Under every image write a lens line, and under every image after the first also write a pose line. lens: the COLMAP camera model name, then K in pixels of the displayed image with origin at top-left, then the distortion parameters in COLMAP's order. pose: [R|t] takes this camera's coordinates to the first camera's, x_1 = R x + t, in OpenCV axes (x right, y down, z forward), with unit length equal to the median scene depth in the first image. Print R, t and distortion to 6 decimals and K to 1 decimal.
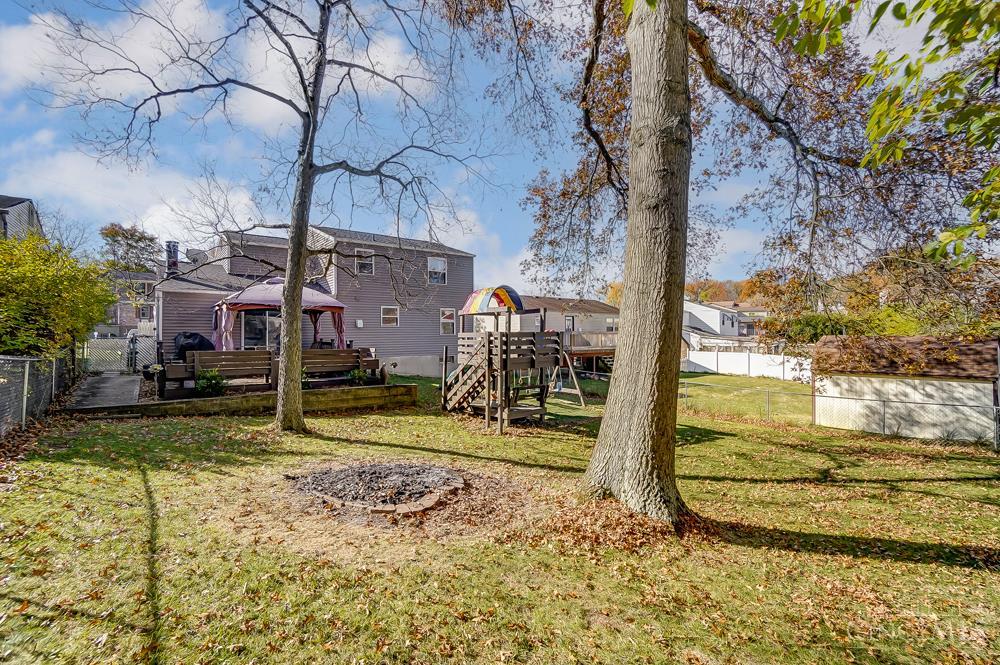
lens RADIAL K [[449.9, 0, 502.2], [0, 449.9, 326.0], [0, 0, 1]] dist [-0.004178, 0.000443]
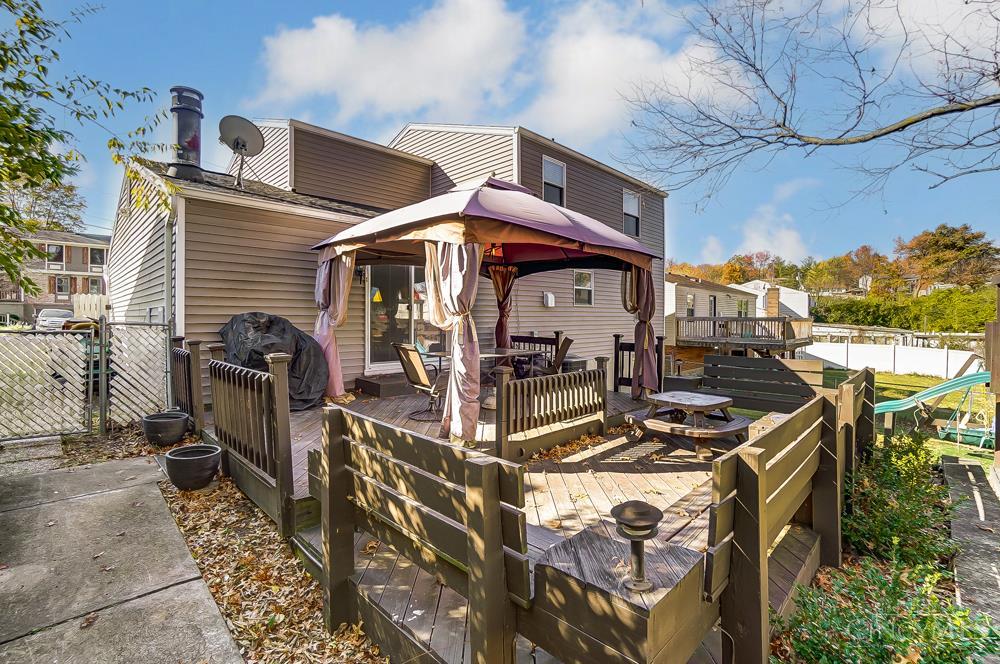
lens RADIAL K [[449.9, 0, 502.2], [0, 449.9, 325.5], [0, 0, 1]] dist [-0.004178, 0.000443]
pose [[0.993279, 0.004701, 0.115649, -0.487700], [-0.008699, 0.999381, 0.034086, 0.007613], [-0.115418, -0.034863, 0.992705, 0.547363]]
